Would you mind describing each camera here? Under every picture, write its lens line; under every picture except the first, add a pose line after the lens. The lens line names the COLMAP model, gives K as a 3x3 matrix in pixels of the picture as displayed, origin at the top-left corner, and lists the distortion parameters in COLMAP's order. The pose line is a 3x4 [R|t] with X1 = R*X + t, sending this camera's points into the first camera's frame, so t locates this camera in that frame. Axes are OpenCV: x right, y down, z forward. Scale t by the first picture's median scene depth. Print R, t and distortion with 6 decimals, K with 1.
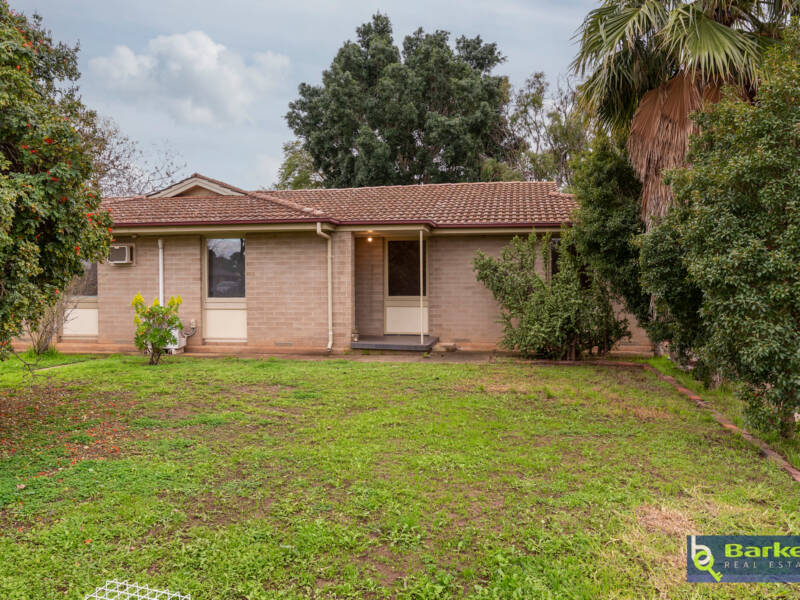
lens RADIAL K [[631.0, 0, 400.0], [0, 631.0, 300.0], [0, 0, 1]] dist [-0.004208, -0.002687]
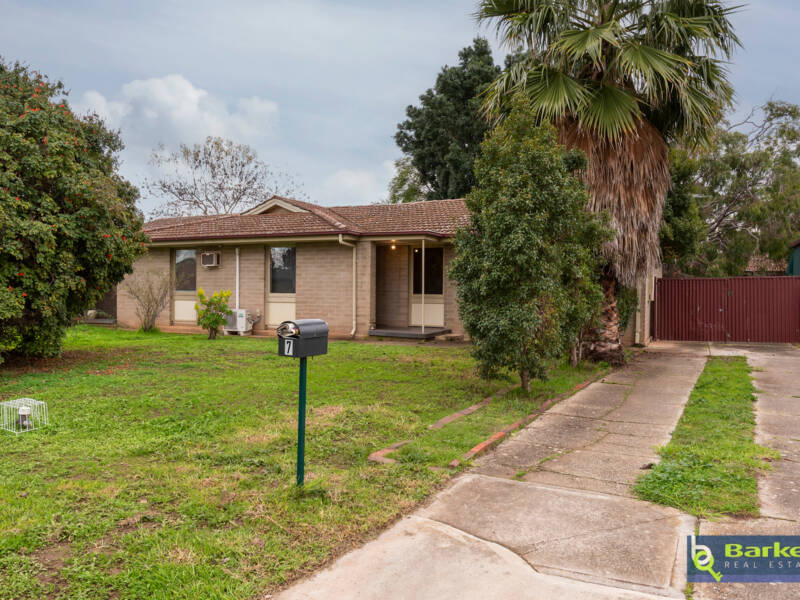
lens RADIAL K [[631.0, 0, 400.0], [0, 631.0, 300.0], [0, 0, 1]] dist [-0.004208, -0.002687]
pose [[0.965737, 0.016077, -0.259026, 0.282343], [-0.018259, 0.999815, -0.006020, 0.013069], [0.258881, 0.010543, 0.965852, -0.172238]]
